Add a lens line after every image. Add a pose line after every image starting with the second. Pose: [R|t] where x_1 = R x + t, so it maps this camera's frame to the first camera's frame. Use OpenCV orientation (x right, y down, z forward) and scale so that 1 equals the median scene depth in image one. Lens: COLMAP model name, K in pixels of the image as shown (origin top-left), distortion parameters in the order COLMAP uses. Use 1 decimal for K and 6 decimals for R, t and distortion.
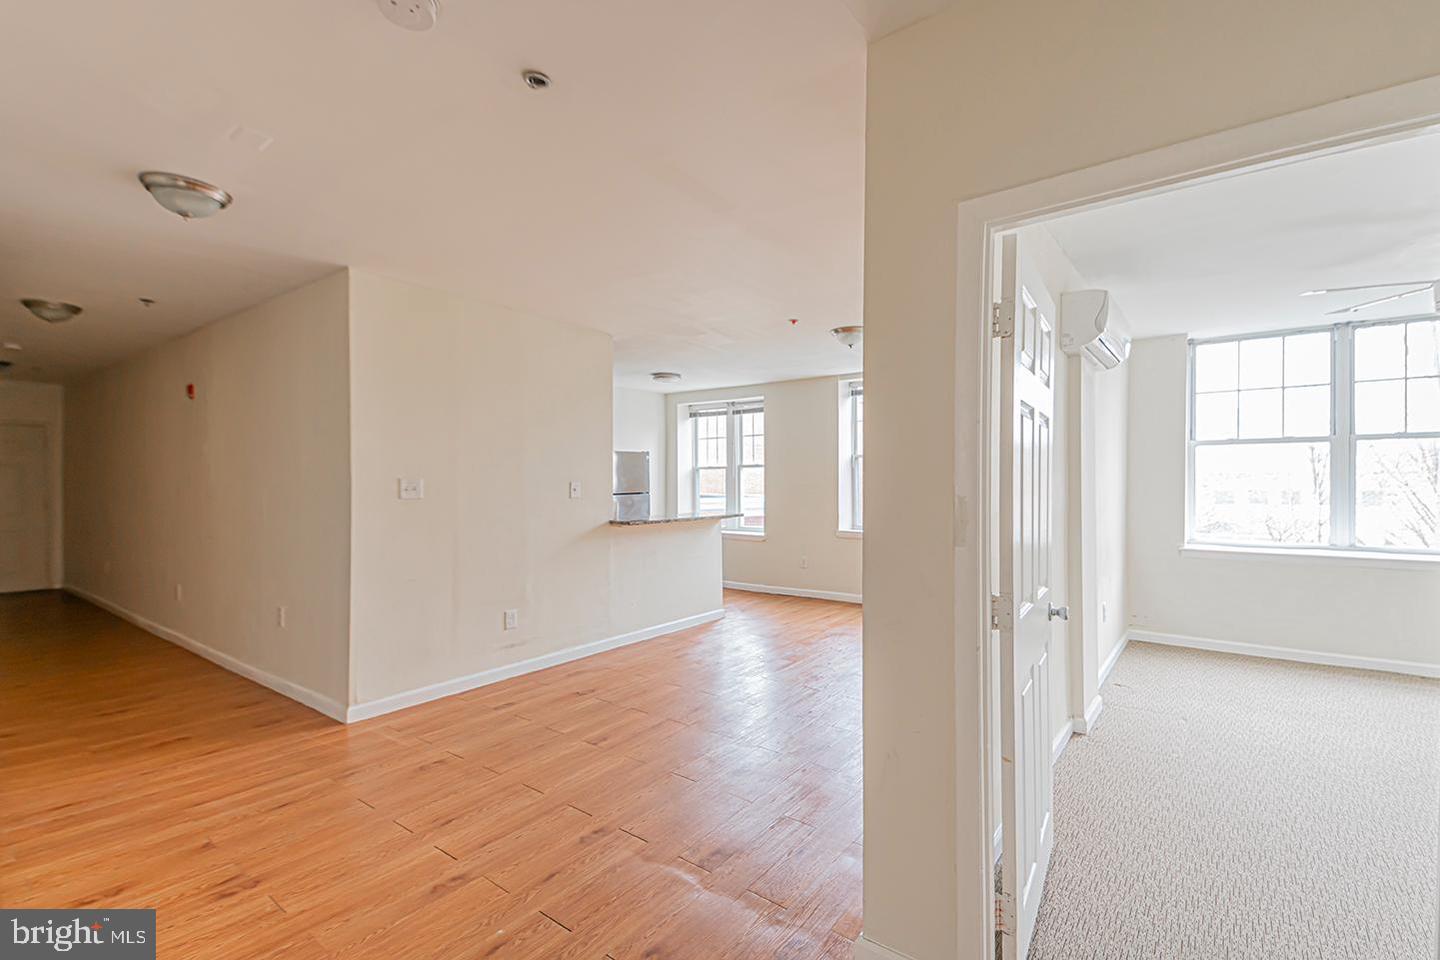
lens RADIAL K [[630.3, 0, 728.6], [0, 630.3, 482.8], [0, 0, 1]] dist [-0.001133, -0.000380]
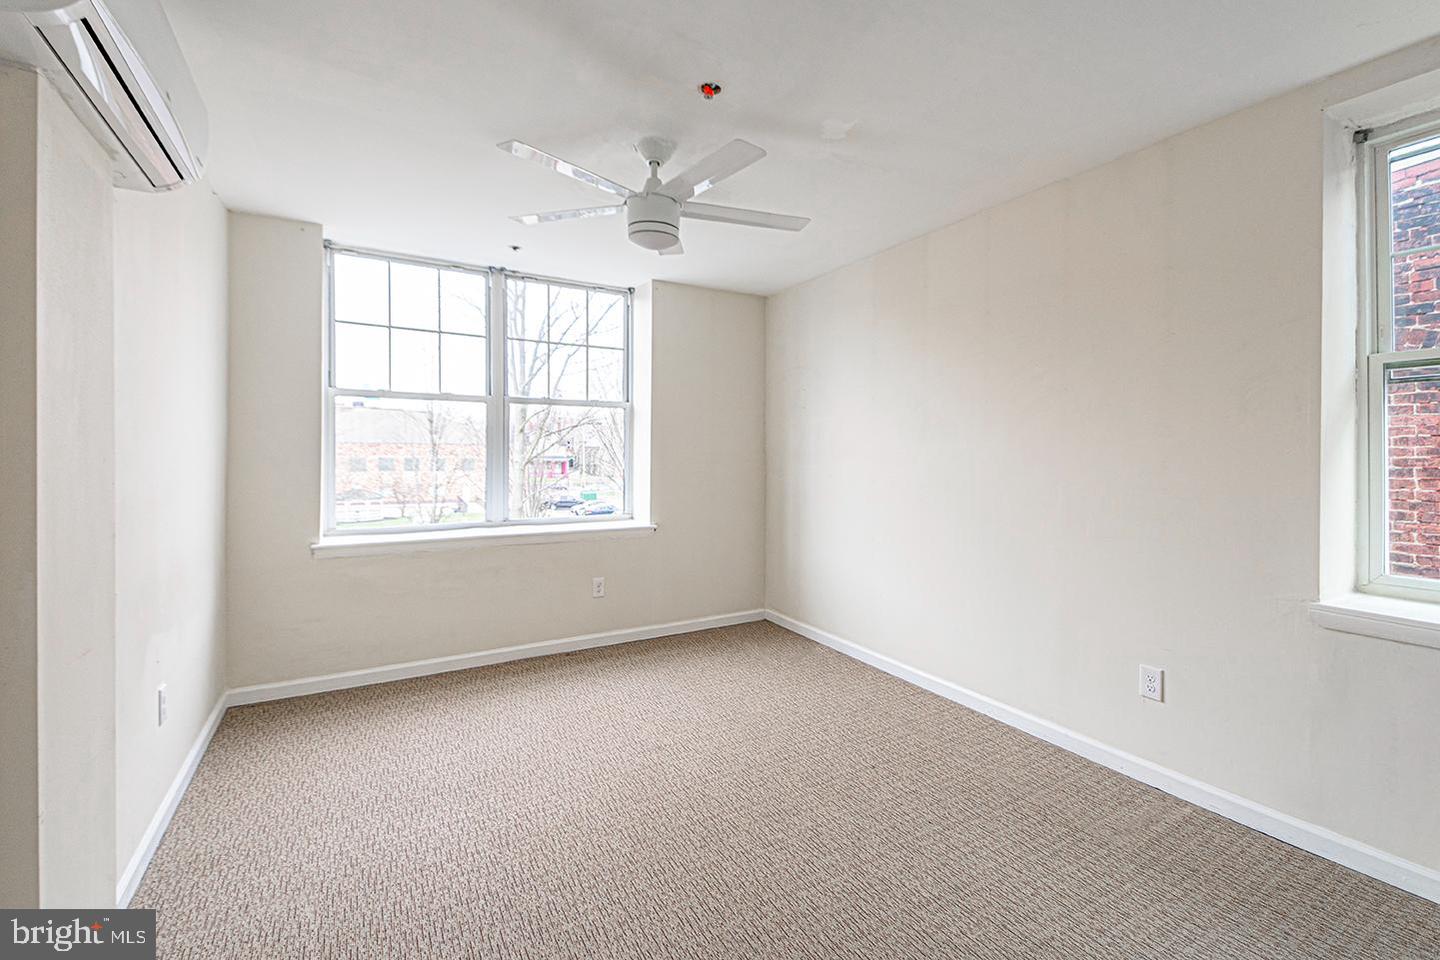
lens RADIAL K [[601.1, 0, 721.0], [0, 601.1, 457.0], [0, 0, 1]] dist [0.031870, 0.000075]
pose [[0.344240, -0.006204, 0.938861, 0.270457], [-0.005518, 0.999948, 0.008631, 0.000858], [-0.938866, -0.008152, 0.344187, 0.388383]]
